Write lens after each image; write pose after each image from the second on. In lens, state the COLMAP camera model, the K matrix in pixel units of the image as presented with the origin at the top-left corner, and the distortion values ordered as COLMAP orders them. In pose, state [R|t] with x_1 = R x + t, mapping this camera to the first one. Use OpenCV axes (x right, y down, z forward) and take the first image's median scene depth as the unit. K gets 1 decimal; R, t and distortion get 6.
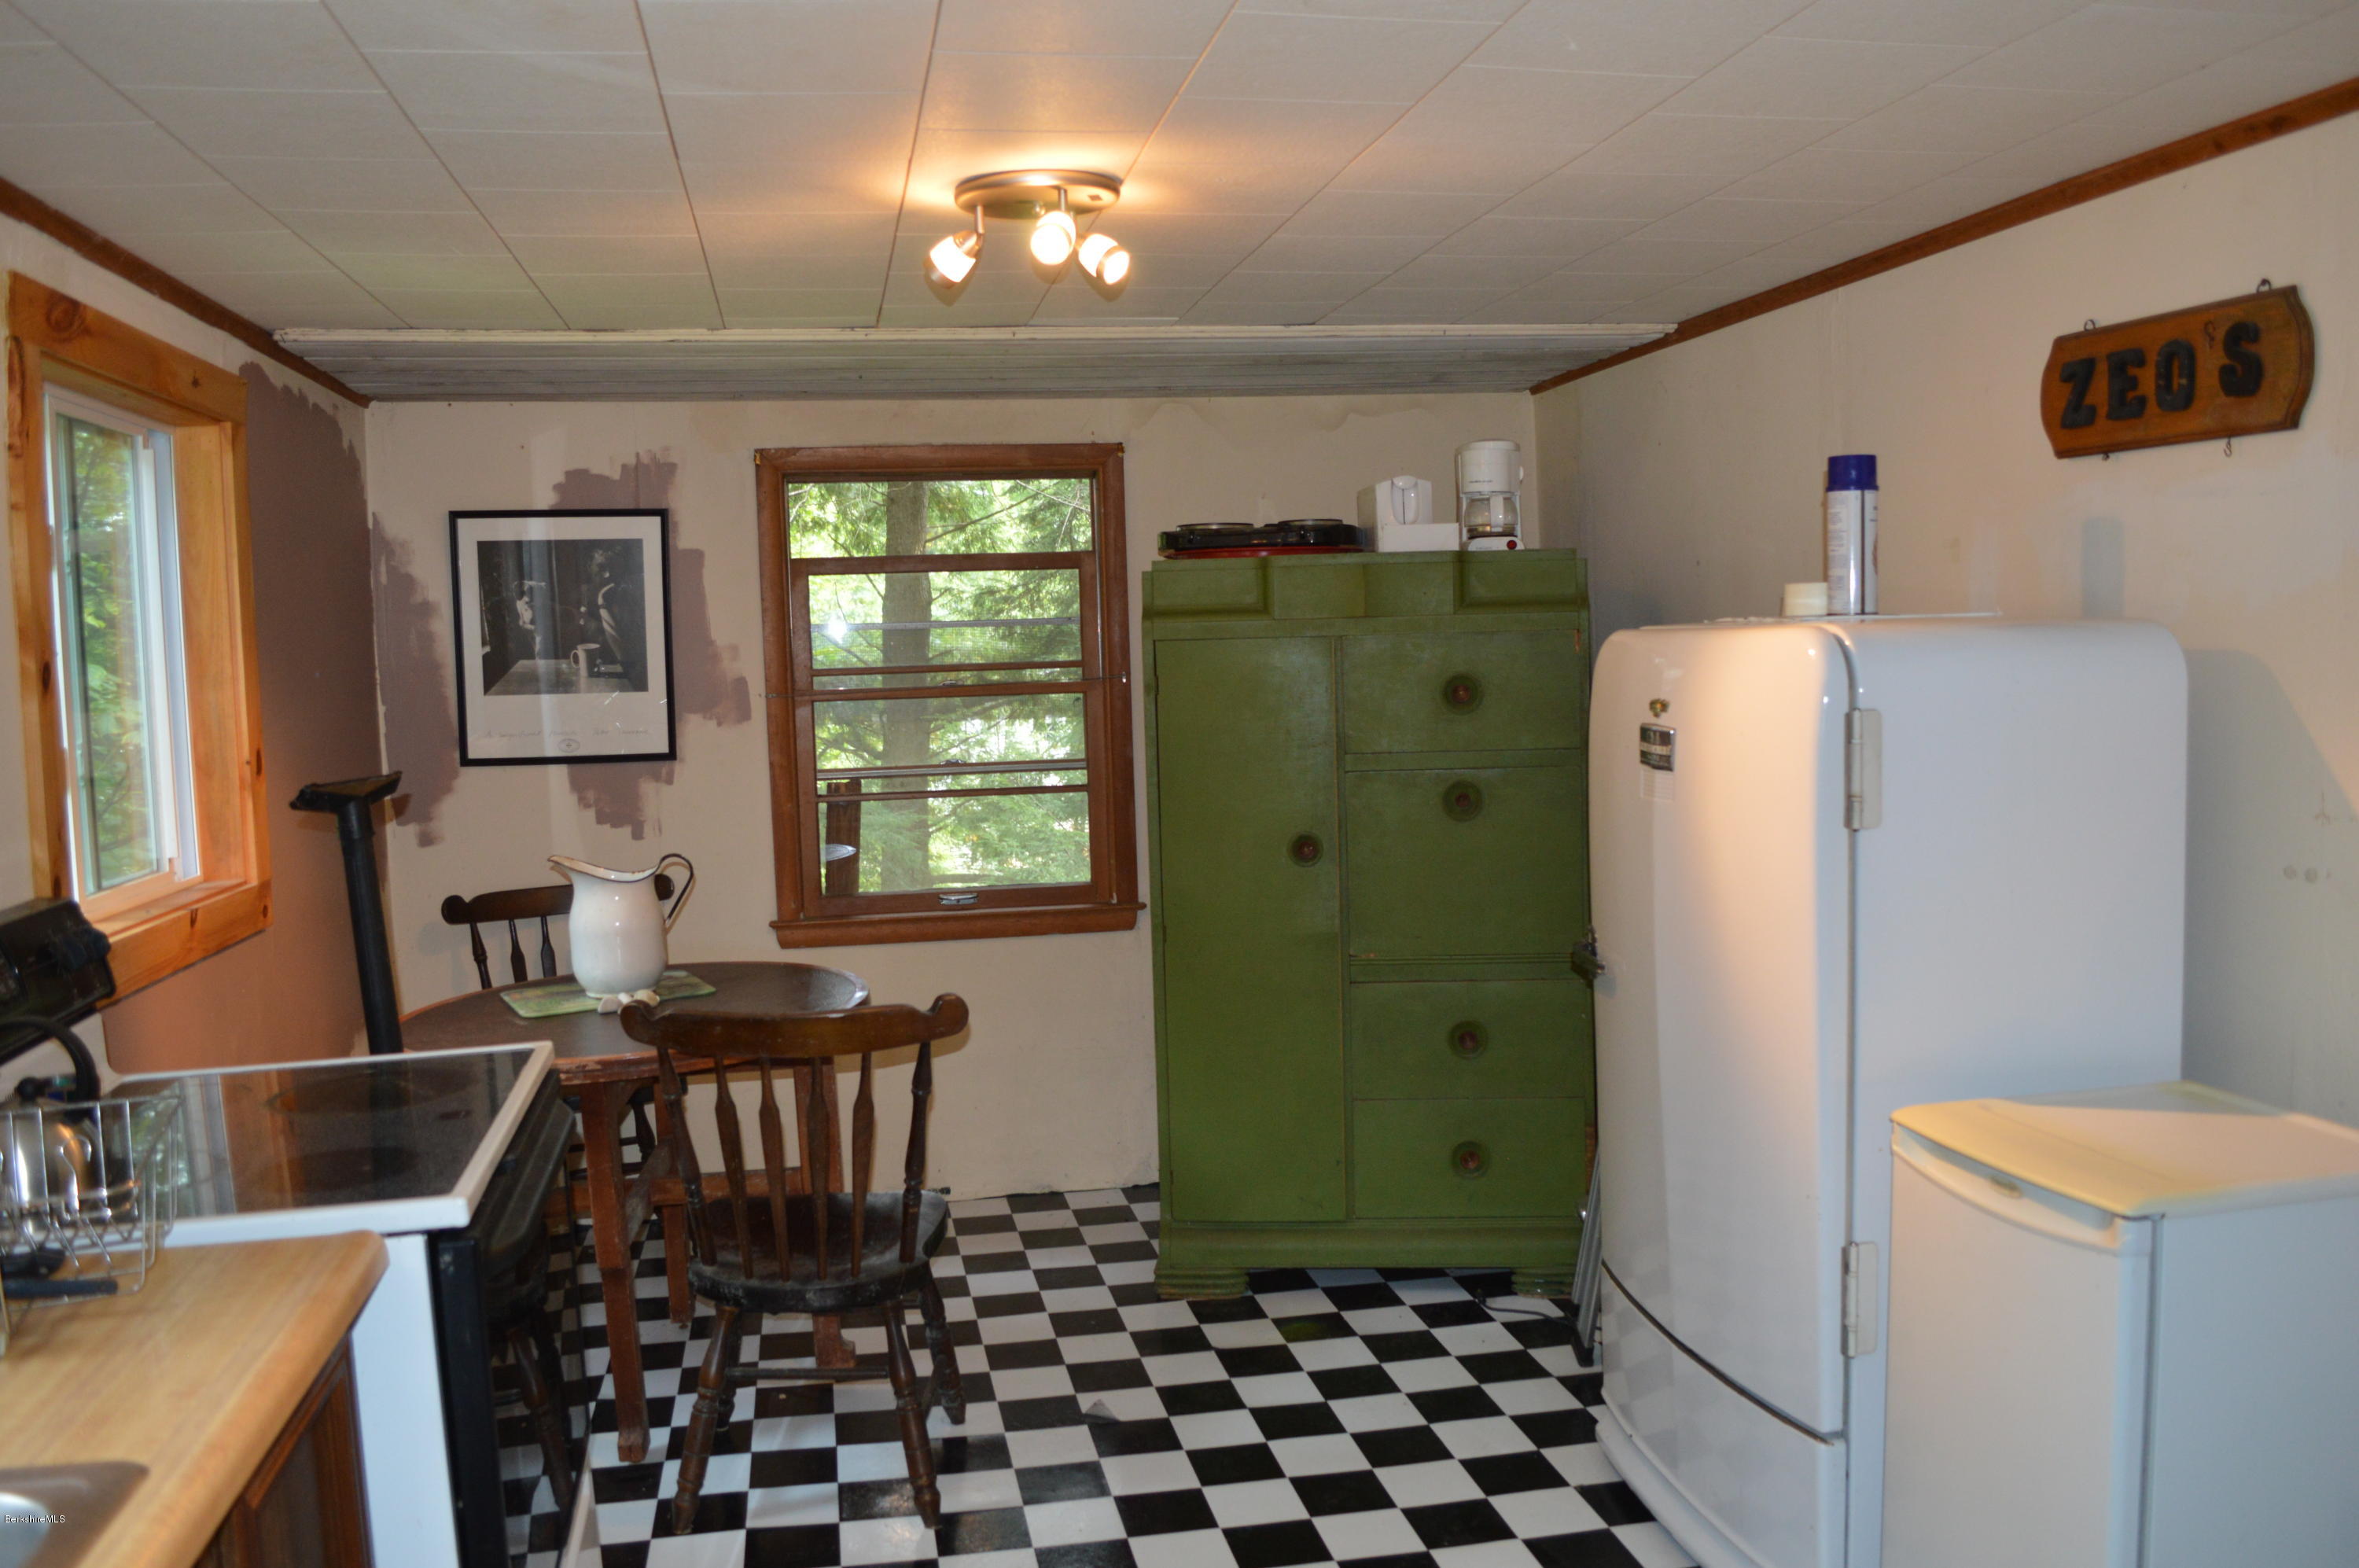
lens RADIAL K [[1895.3, 0, 1178.7], [0, 1895.3, 770.8], [0, 0, 1]] dist [-0.085889, 0.016808]
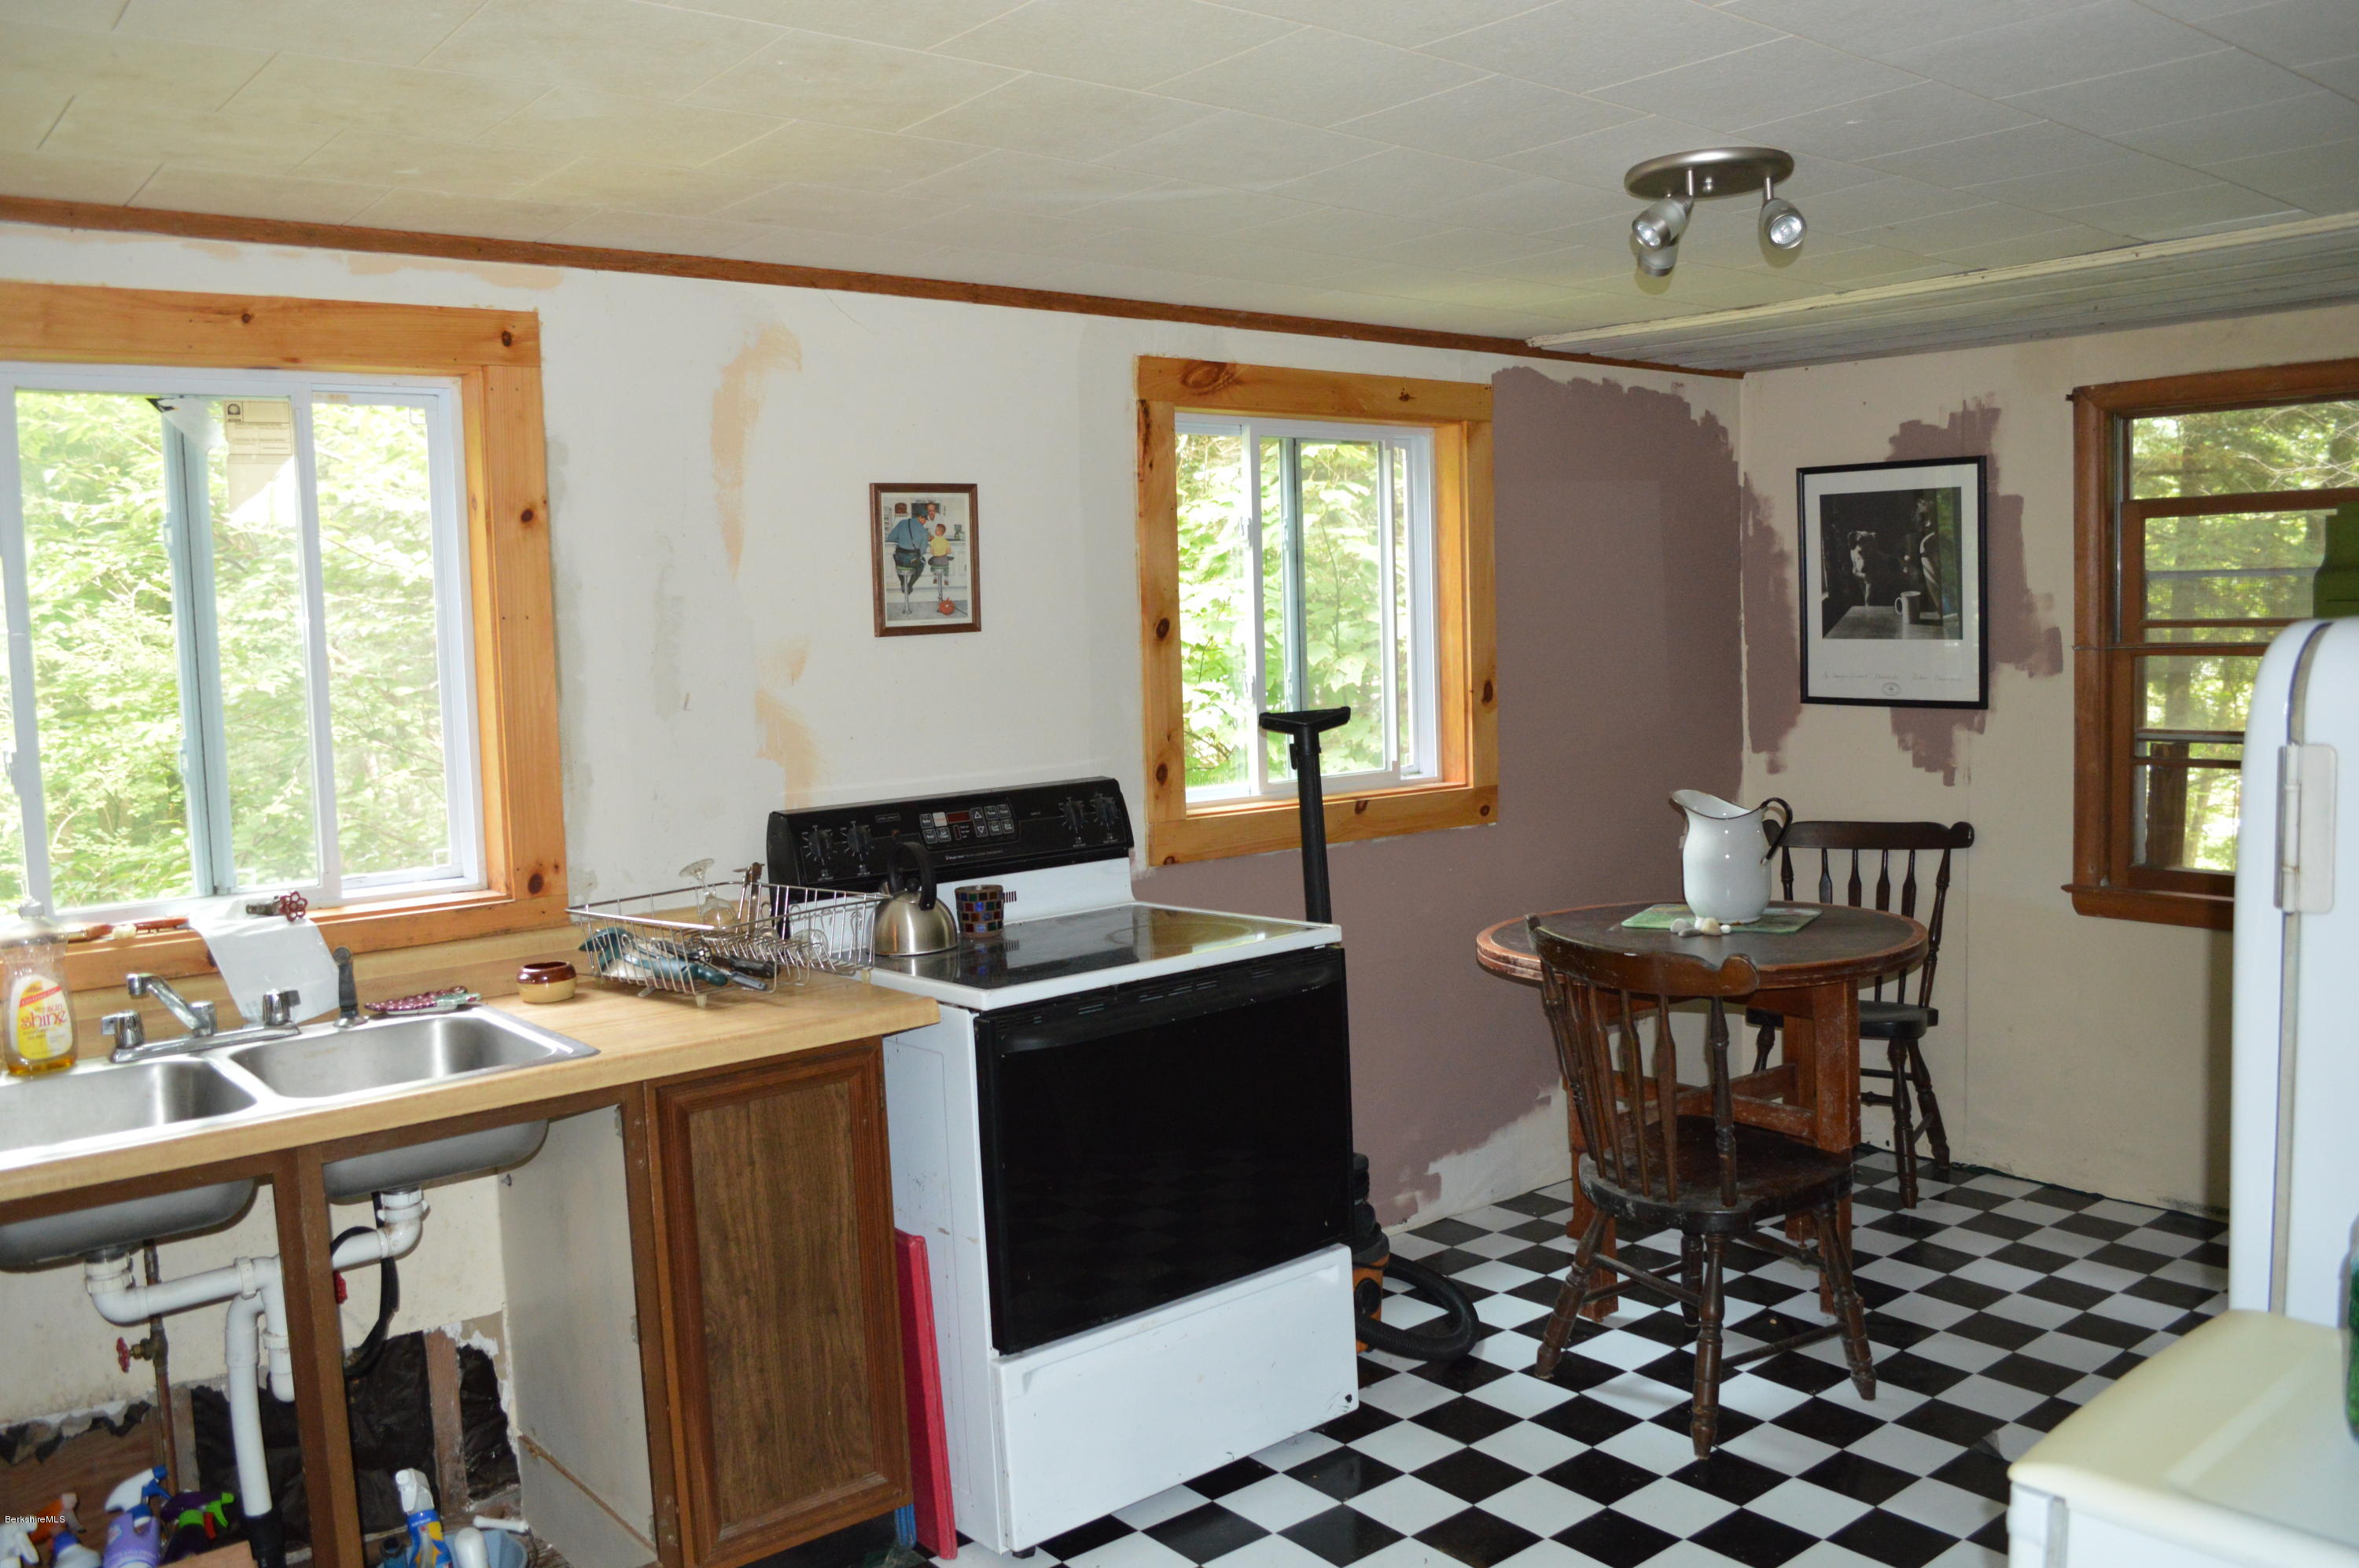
lens RADIAL K [[1895.3, 0, 1182.3], [0, 1895.3, 789.4], [0, 0, 1]] dist [-0.085889, 0.016808]
pose [[0.471758, 0.096318, -0.876452, 0.405532], [-0.042970, 0.995346, 0.086256, -0.030826], [0.880681, -0.003031, 0.473701, 0.163385]]
